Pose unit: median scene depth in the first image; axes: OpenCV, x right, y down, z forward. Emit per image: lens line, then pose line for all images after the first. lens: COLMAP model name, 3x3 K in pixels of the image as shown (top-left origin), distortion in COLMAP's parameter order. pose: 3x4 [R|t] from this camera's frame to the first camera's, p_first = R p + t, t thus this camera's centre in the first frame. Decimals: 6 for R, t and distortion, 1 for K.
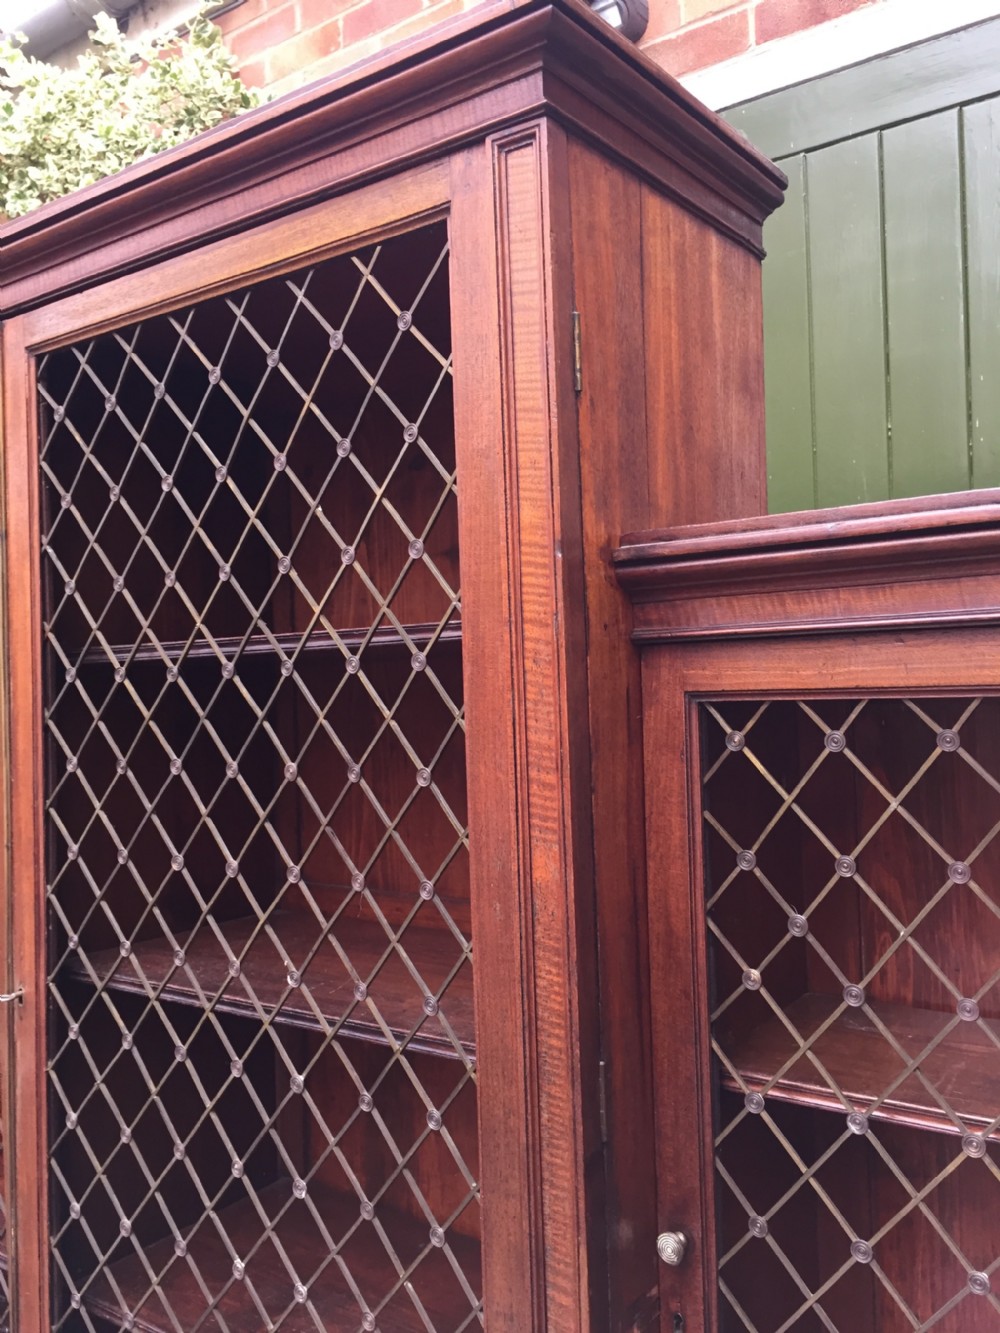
lens RADIAL K [[1203.5, 0, 495.5], [0, 1203.5, 695.4], [0, 0, 1]] dist [0.046091, -0.055661]
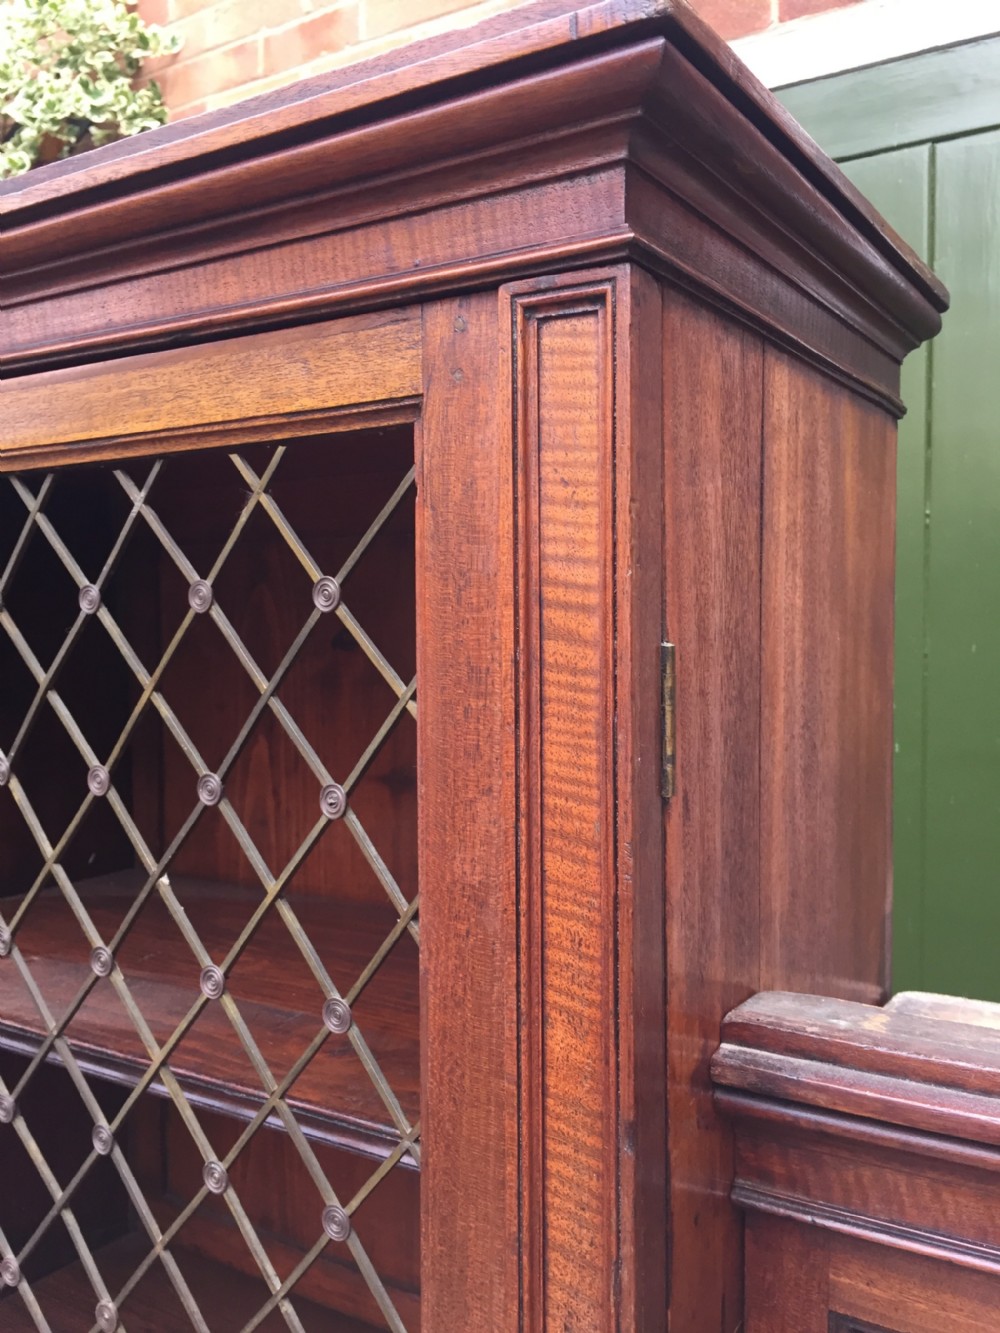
lens RADIAL K [[1203.5, 0, 497.7], [0, 1203.5, 671.4], [0, 0, 1]] dist [0.046091, -0.055661]
pose [[0.997062, 0.025920, 0.072086, -0.039449], [-0.028259, 0.999101, 0.031613, -0.310922], [-0.071201, -0.033557, 0.996897, 0.488743]]
